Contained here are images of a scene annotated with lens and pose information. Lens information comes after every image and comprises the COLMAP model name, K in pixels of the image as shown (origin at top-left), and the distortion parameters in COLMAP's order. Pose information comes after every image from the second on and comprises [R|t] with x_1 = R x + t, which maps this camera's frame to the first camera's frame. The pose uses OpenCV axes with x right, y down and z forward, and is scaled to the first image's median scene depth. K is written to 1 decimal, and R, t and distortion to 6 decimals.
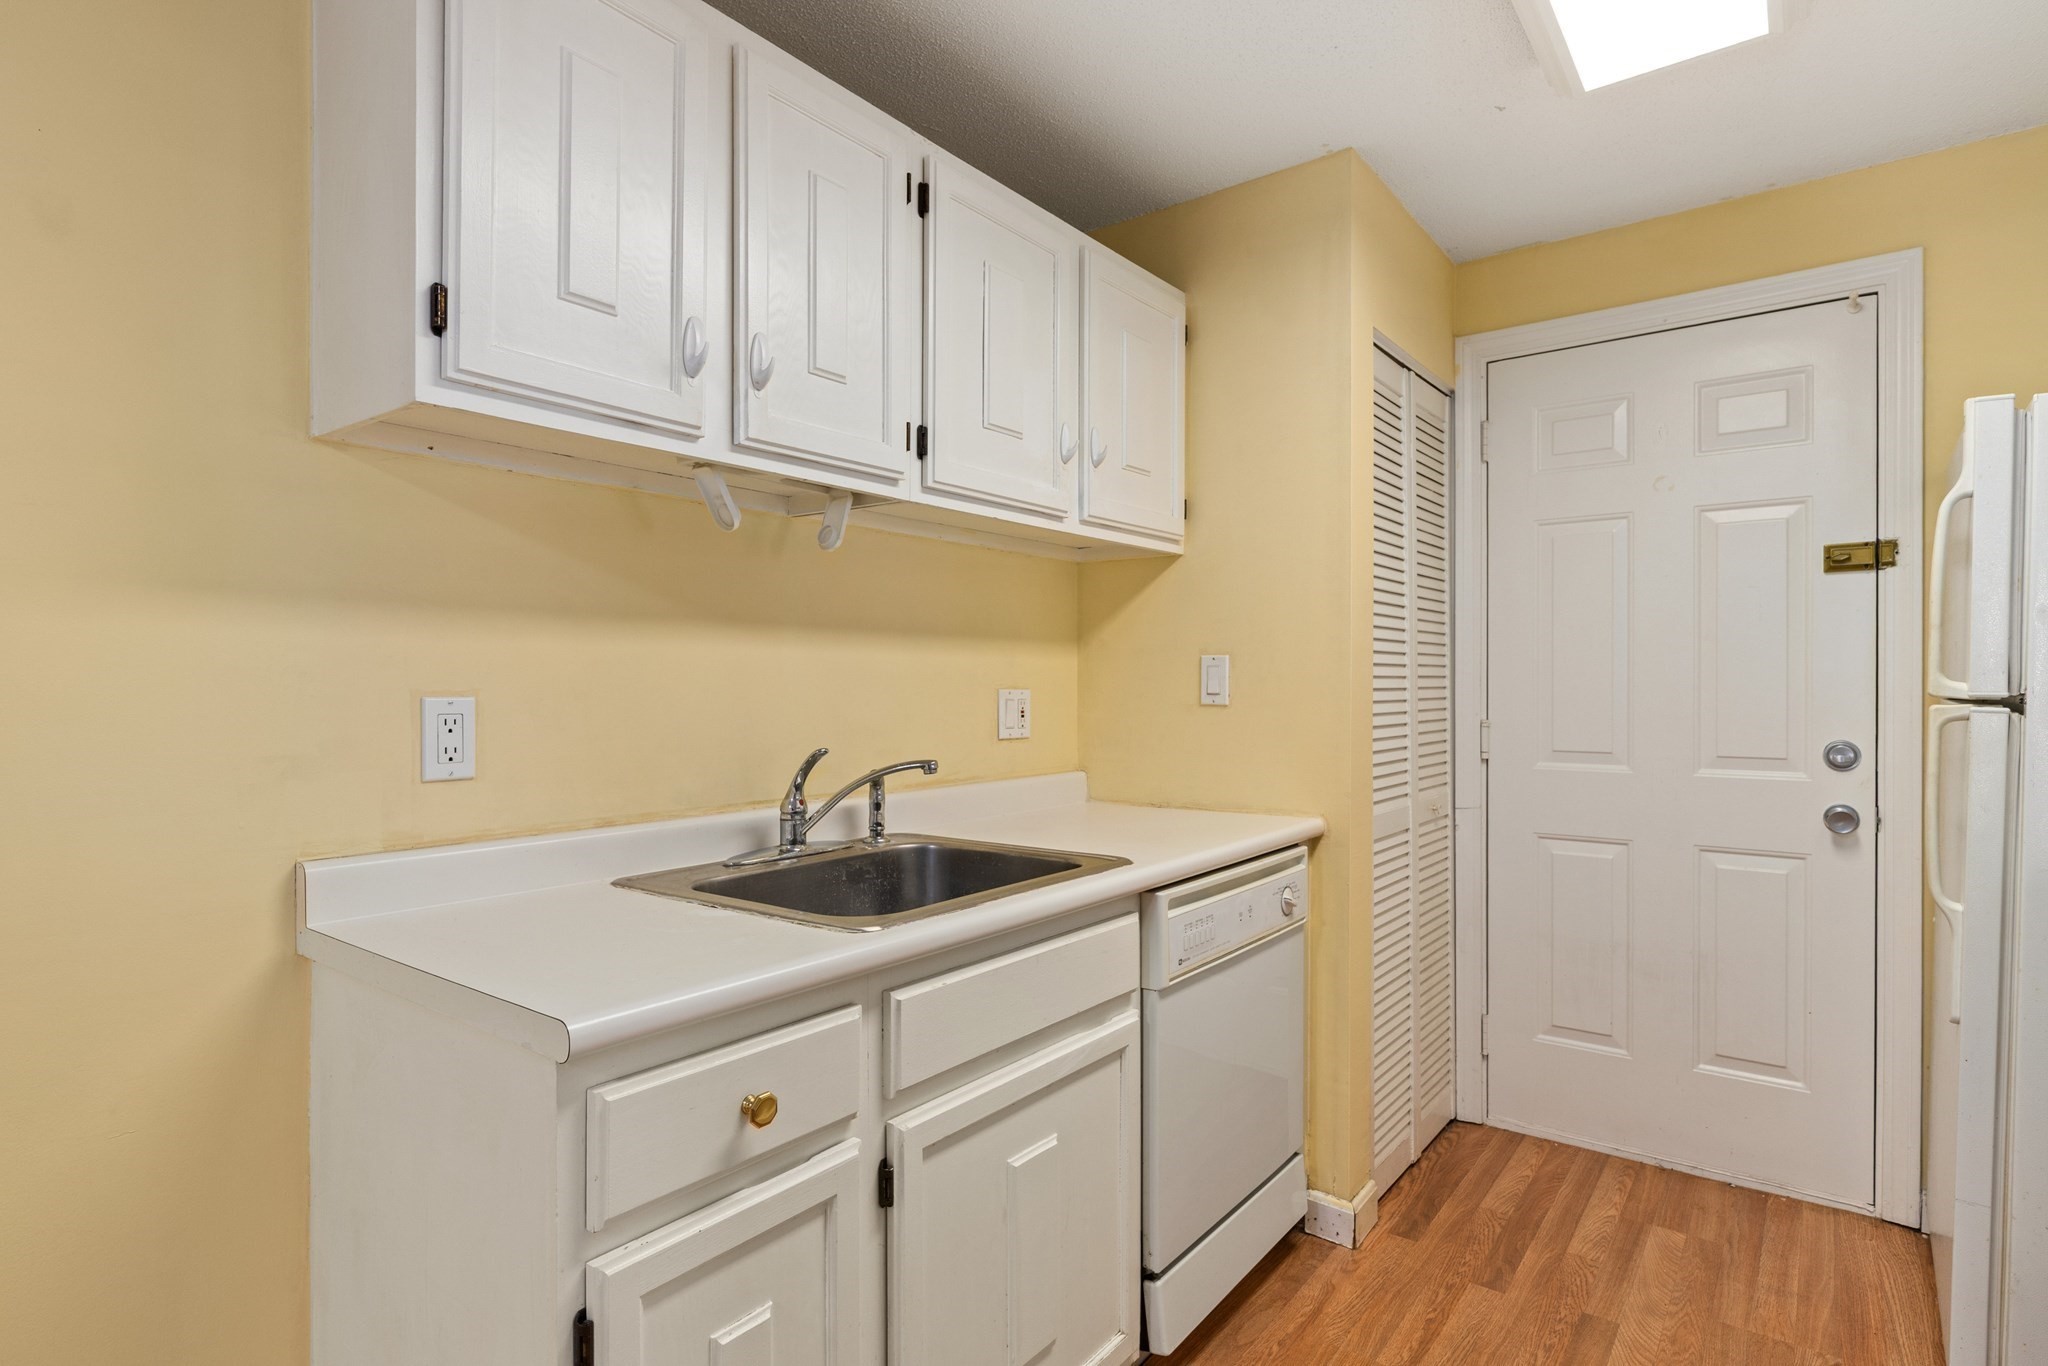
lens RADIAL K [[1044.9, 0, 1021.9], [0, 1044.9, 689.1], [0, 0, 1]] dist [-0.001001, -0.001108]
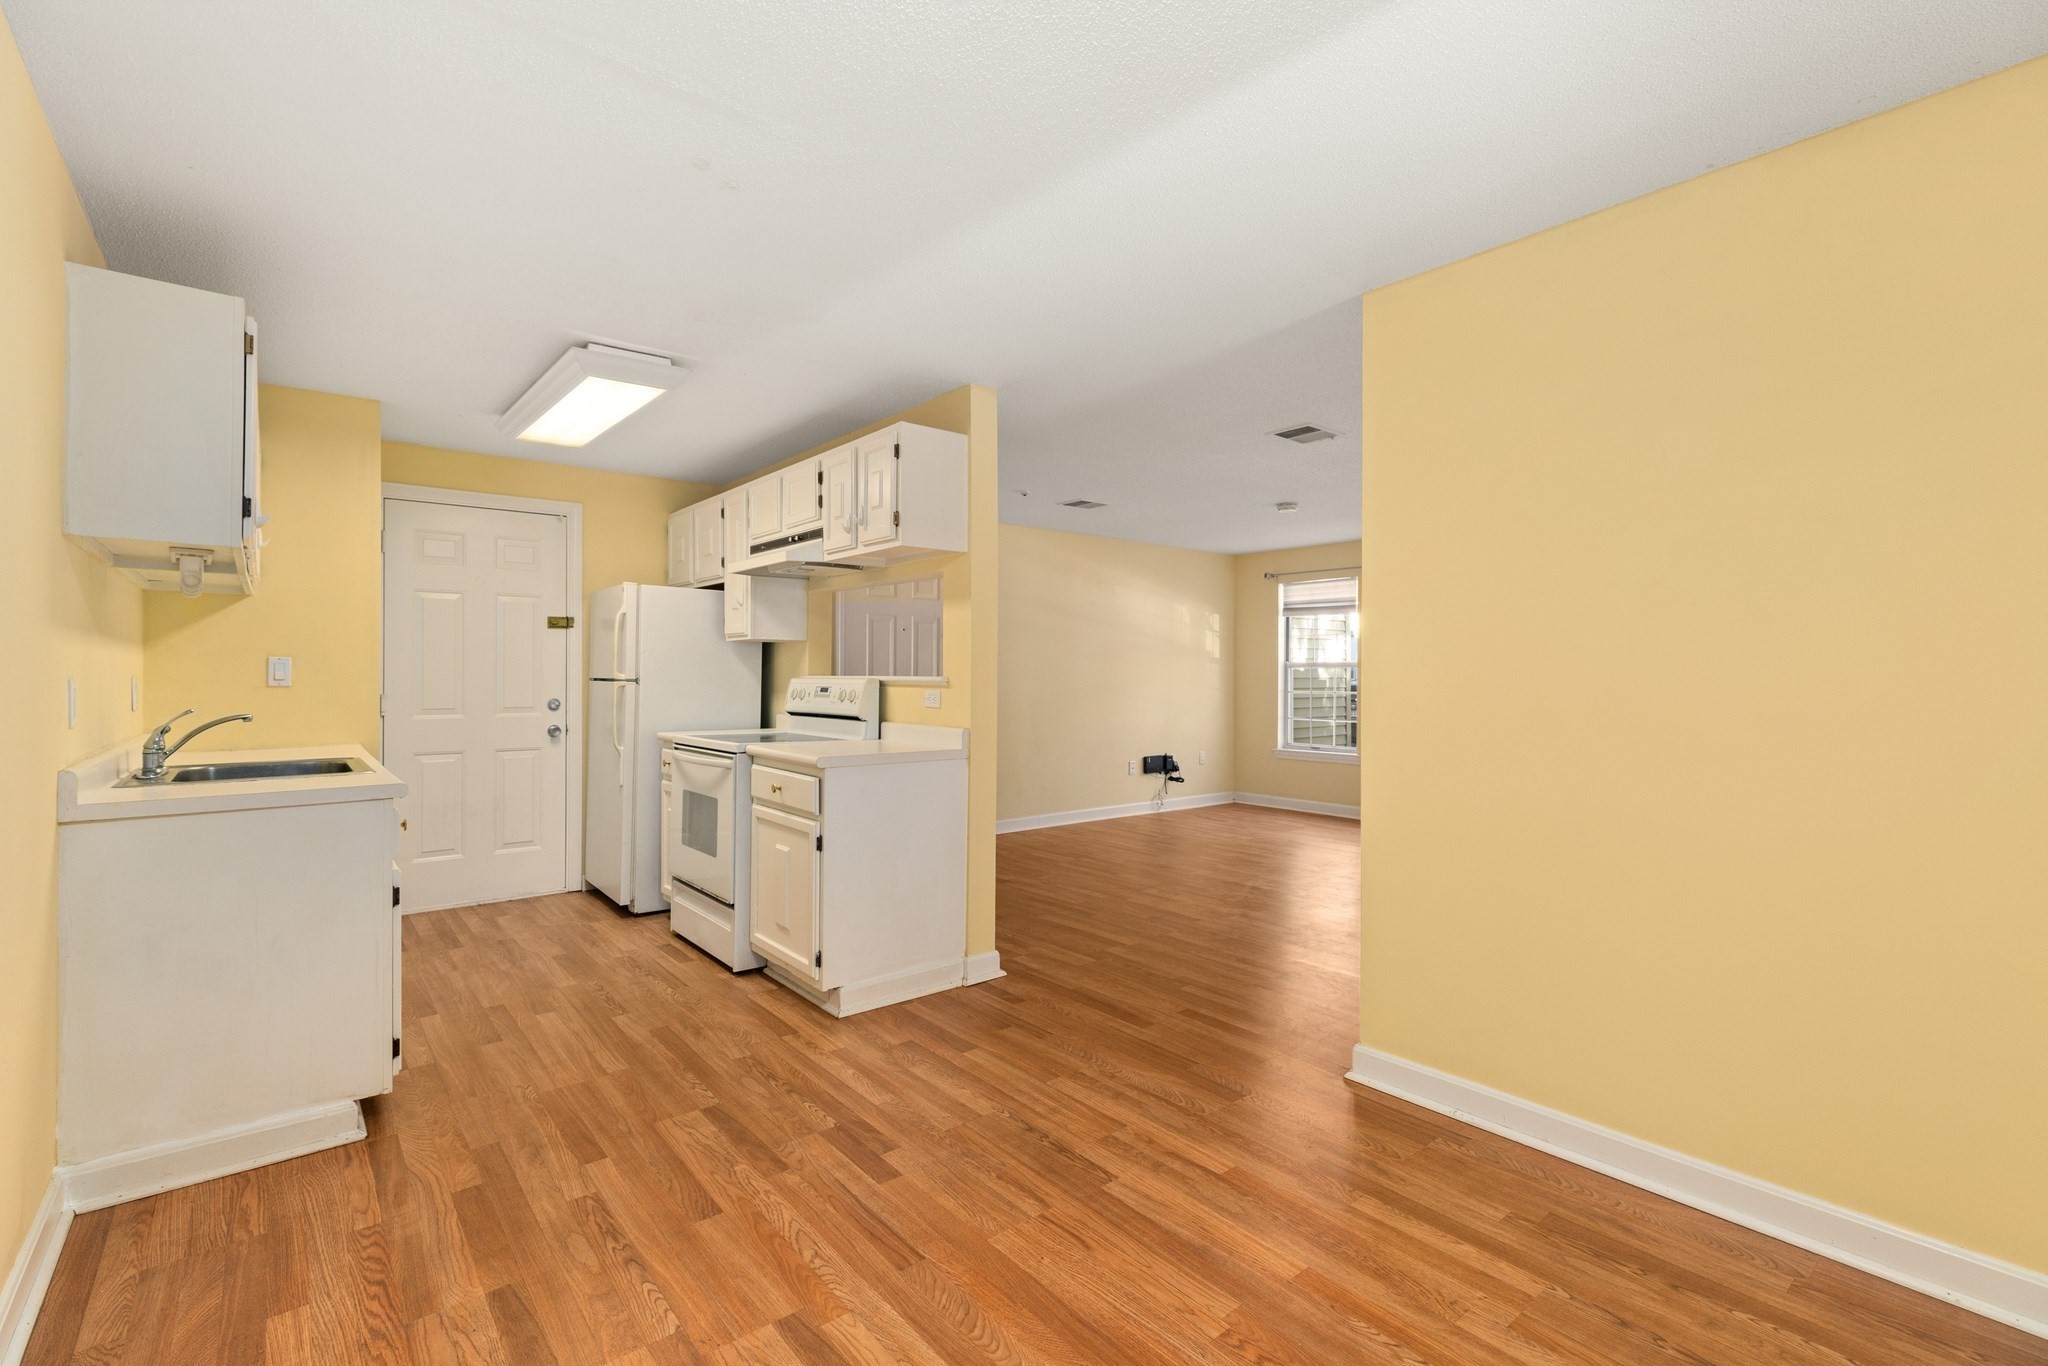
lens RADIAL K [[949.4, 0, 1037.5], [0, 949.4, 672.8], [0, 0, 1]] dist [0.007827, -0.001095]
pose [[0.222580, 0.004721, 0.974903, -1.218943], [0.004098, 0.999975, -0.005778, 0.008418], [-0.974906, 0.005281, 0.222555, -0.634253]]
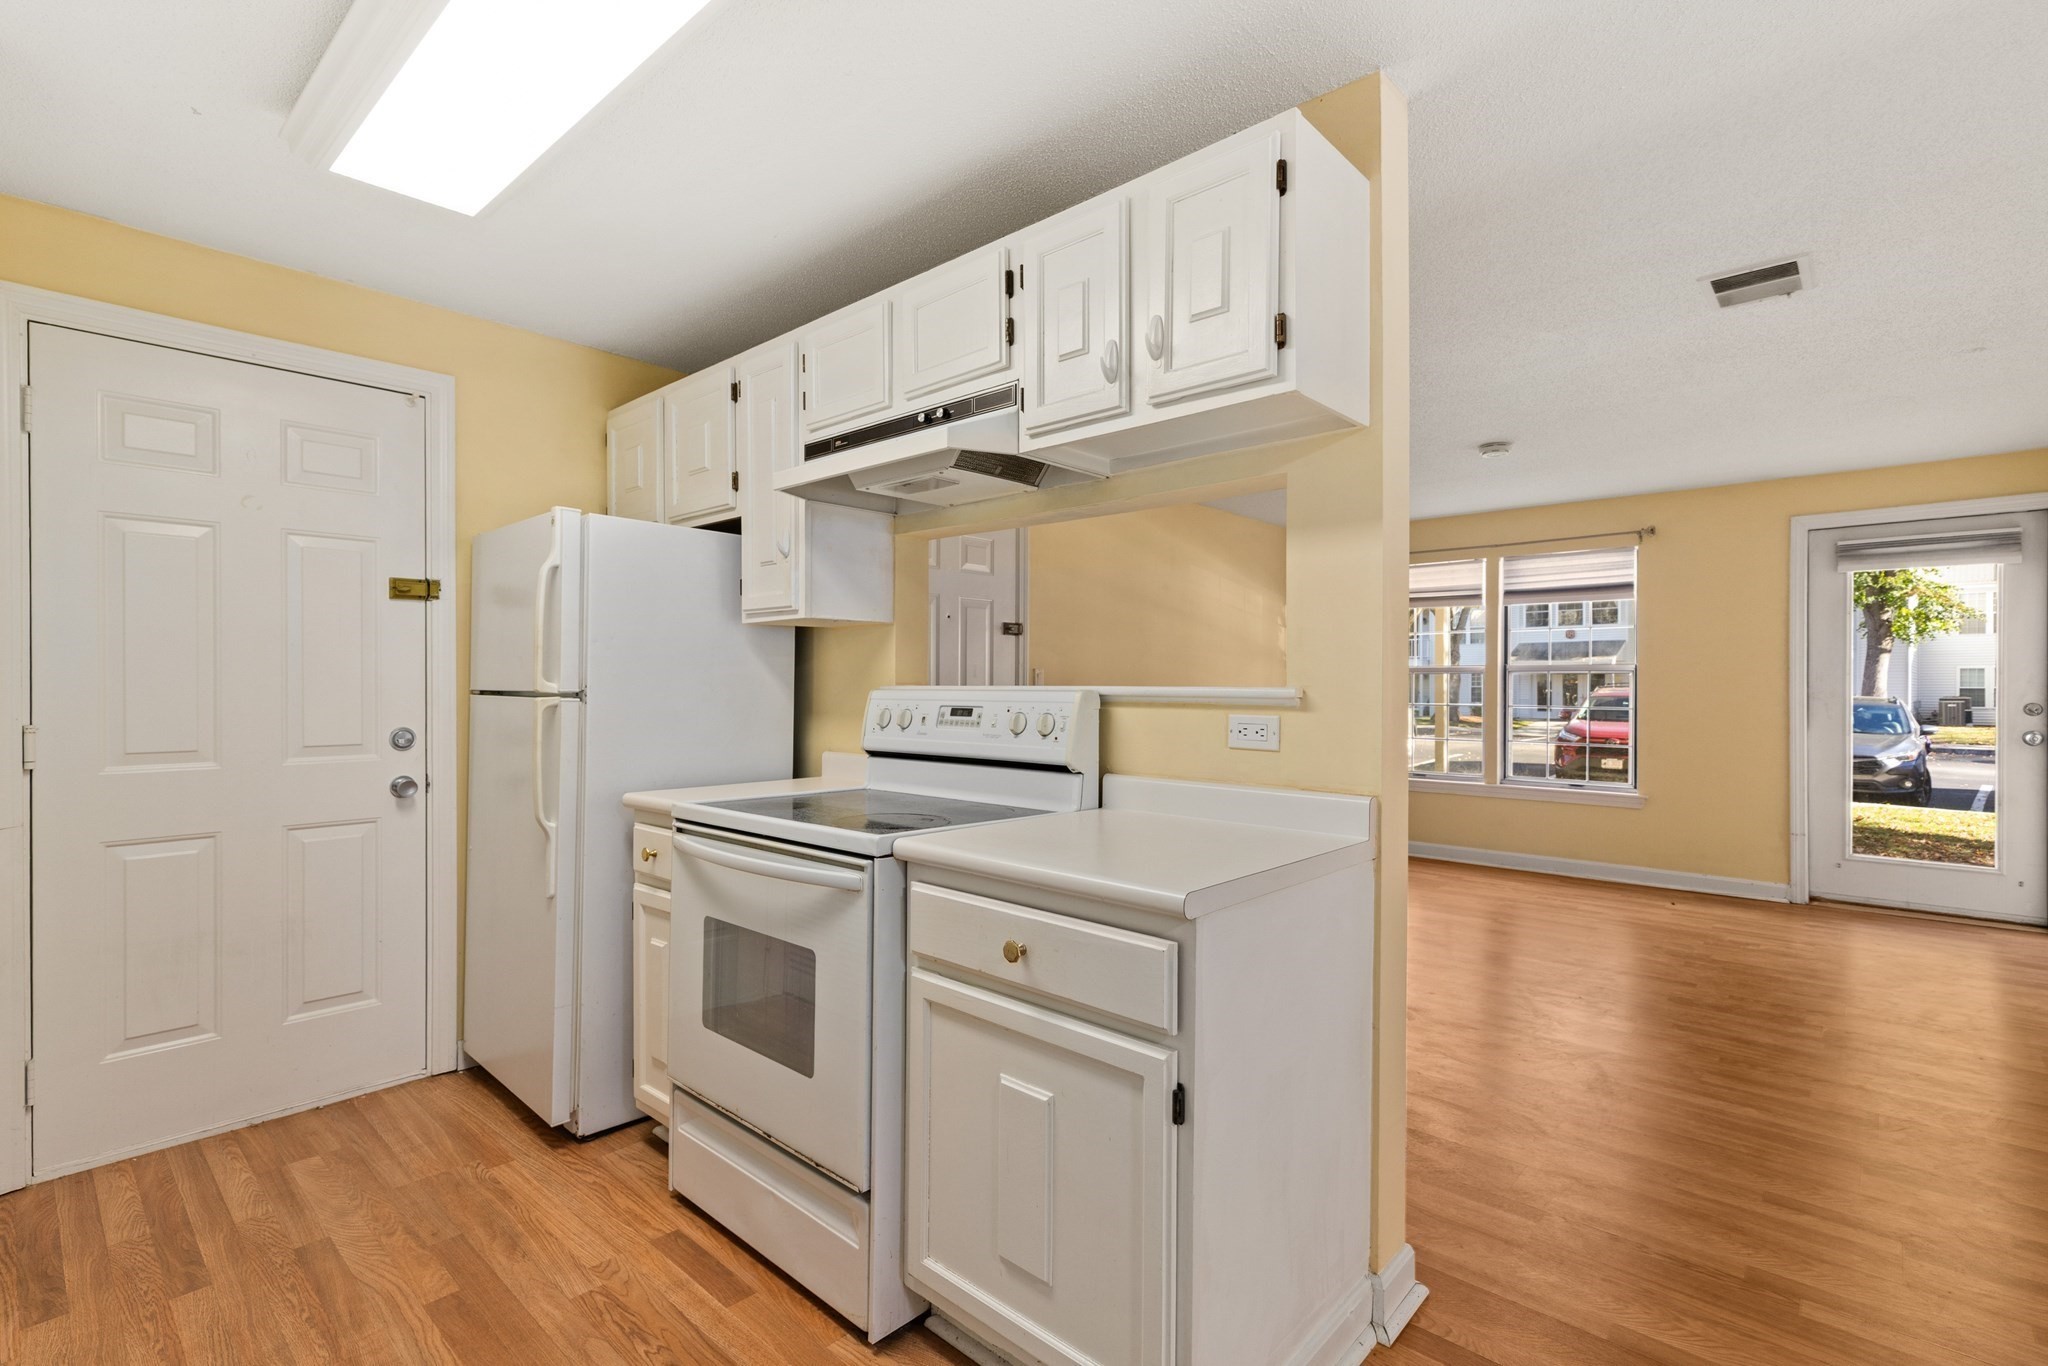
lens RADIAL K [[949.4, 0, 1025.1], [0, 949.4, 688.5], [0, 0, 1]] dist [0.007827, -0.001095]
pose [[0.081361, -0.002882, 0.996681, -0.387227], [0.005929, 0.999980, 0.002407, 0.002077], [-0.996667, 0.005713, 0.081377, 0.129644]]
